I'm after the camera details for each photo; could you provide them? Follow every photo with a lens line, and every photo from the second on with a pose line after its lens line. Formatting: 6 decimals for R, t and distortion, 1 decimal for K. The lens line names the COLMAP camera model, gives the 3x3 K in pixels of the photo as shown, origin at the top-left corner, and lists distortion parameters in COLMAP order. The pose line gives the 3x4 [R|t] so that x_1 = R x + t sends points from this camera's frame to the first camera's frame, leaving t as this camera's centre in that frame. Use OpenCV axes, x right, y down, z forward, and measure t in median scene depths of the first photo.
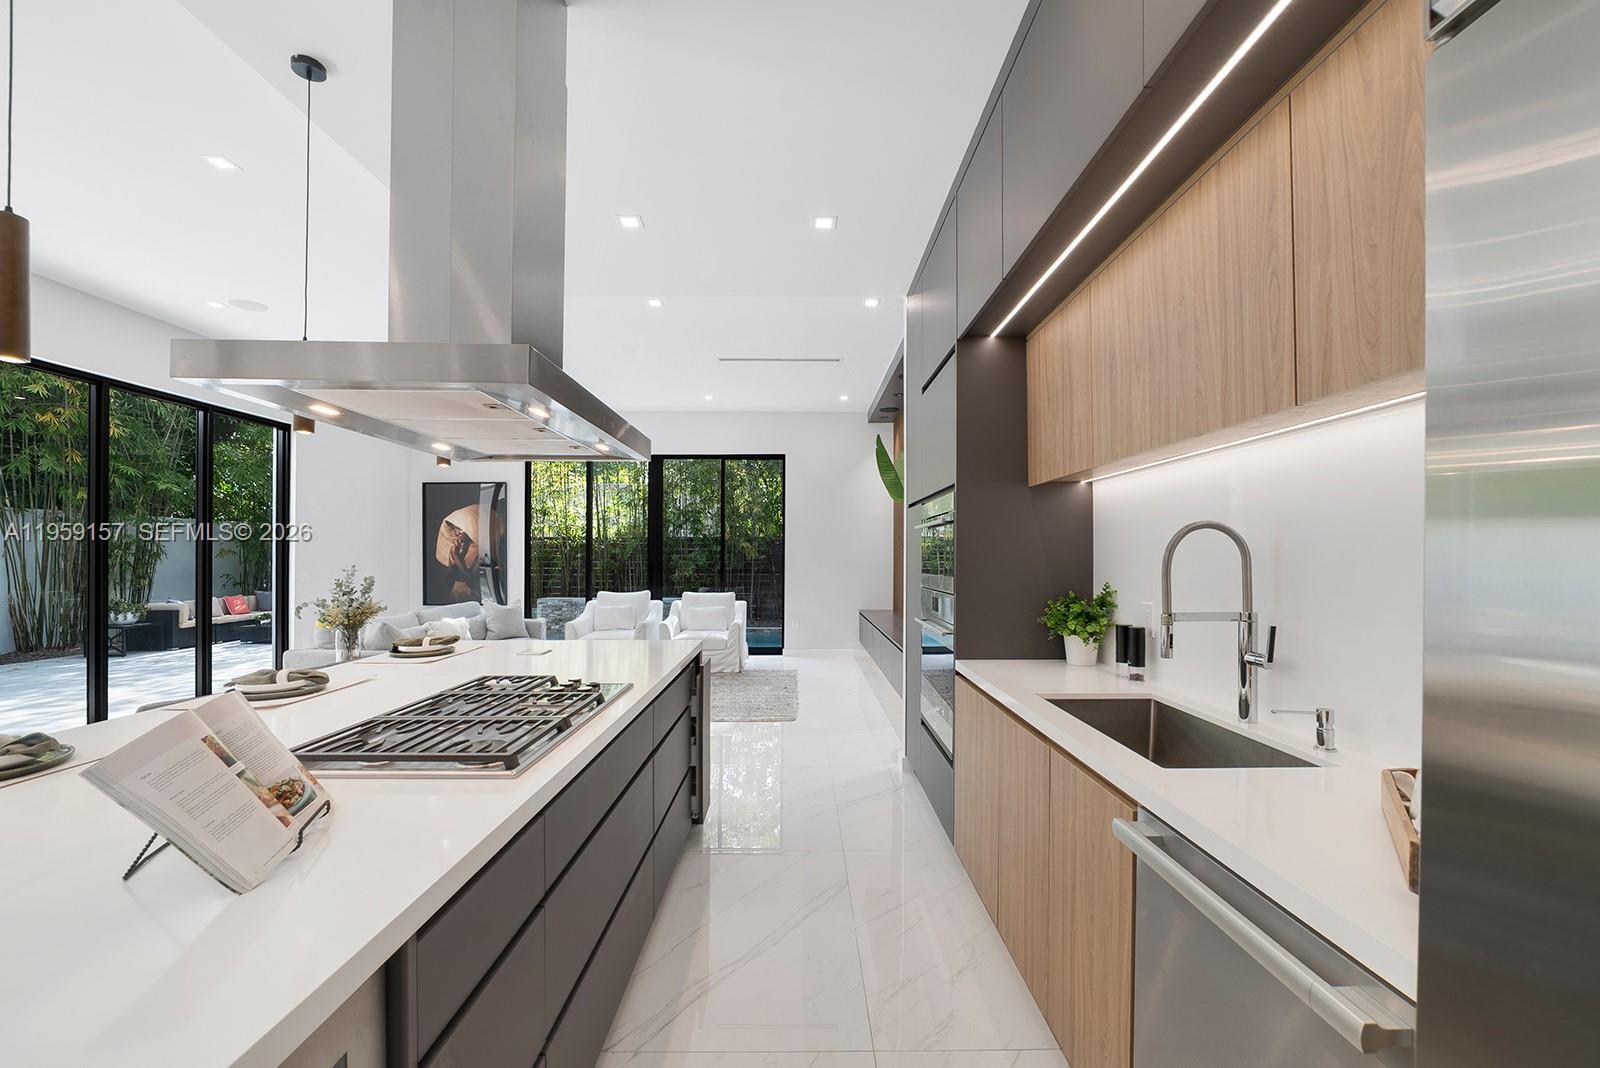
lens RADIAL K [[641.3, 0, 797.6], [0, 641.3, 553.6], [0, 0, 1]] dist [-0.028364, 0.007899]
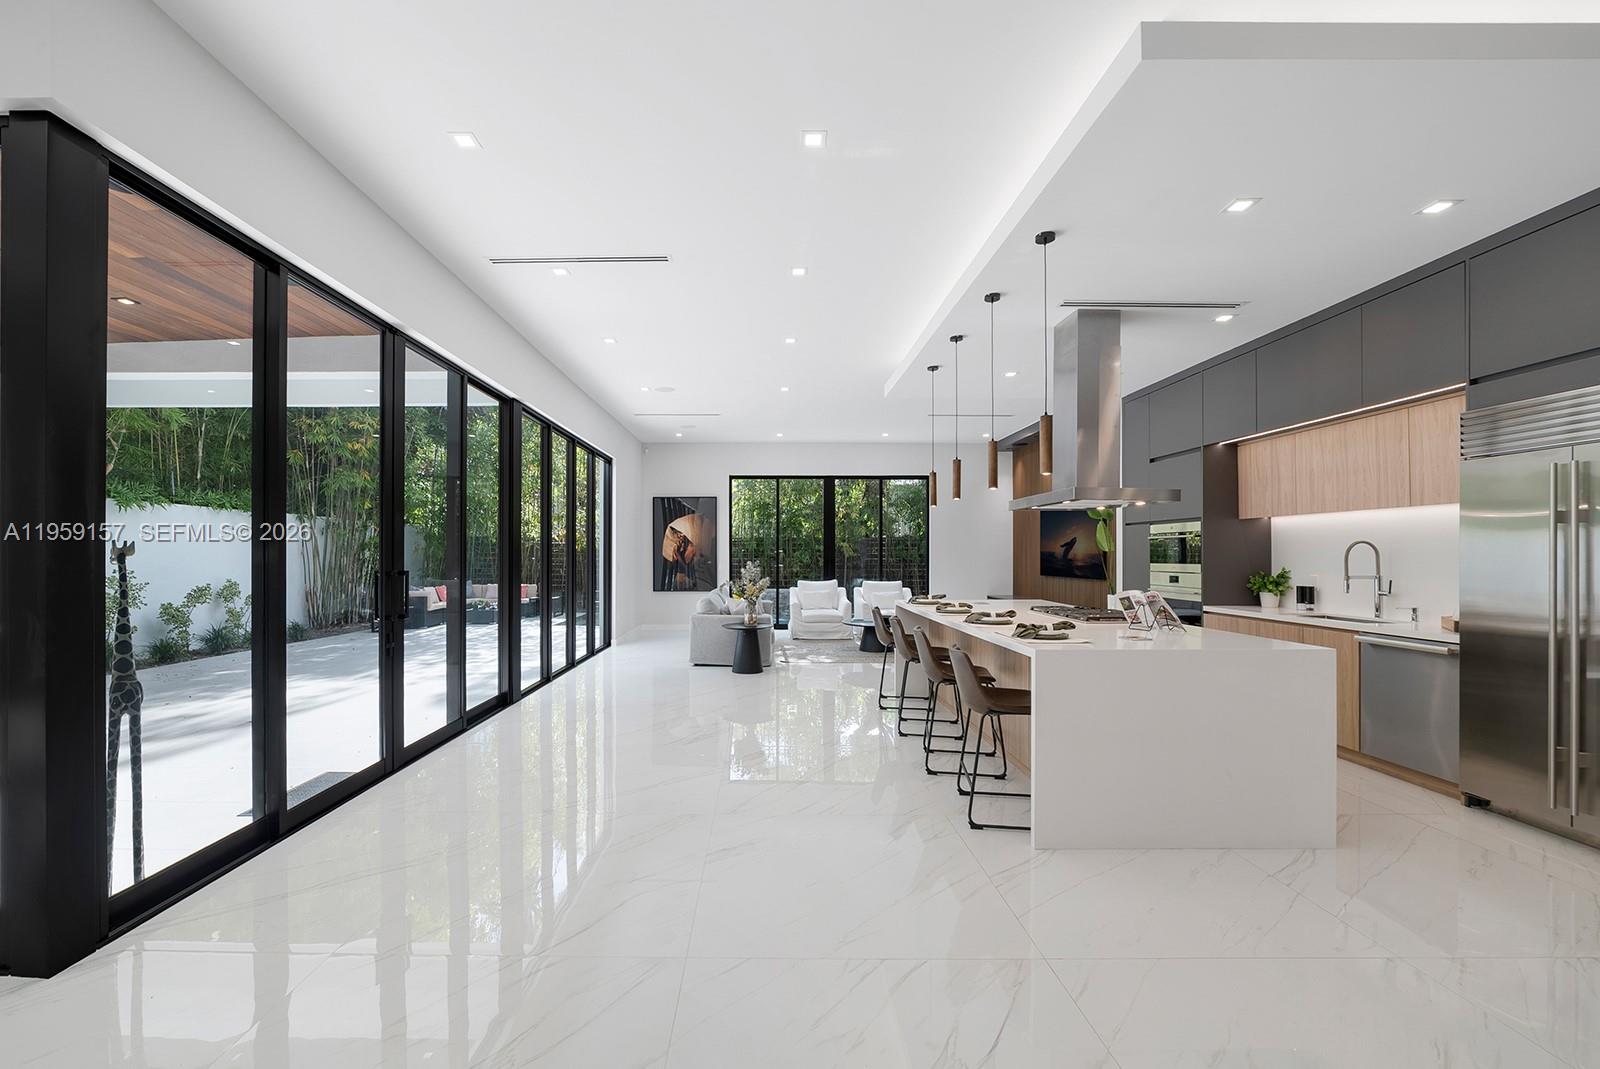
lens RADIAL K [[643.4, 0, 766.4], [0, 643.4, 549.1], [0, 0, 1]] dist [-0.010061, 0.000213]
pose [[0.999994, 0.001307, -0.003197, -0.374093], [-0.001320, 0.999991, -0.003919, -0.000406], [0.003192, 0.003923, 0.999987, -0.338036]]
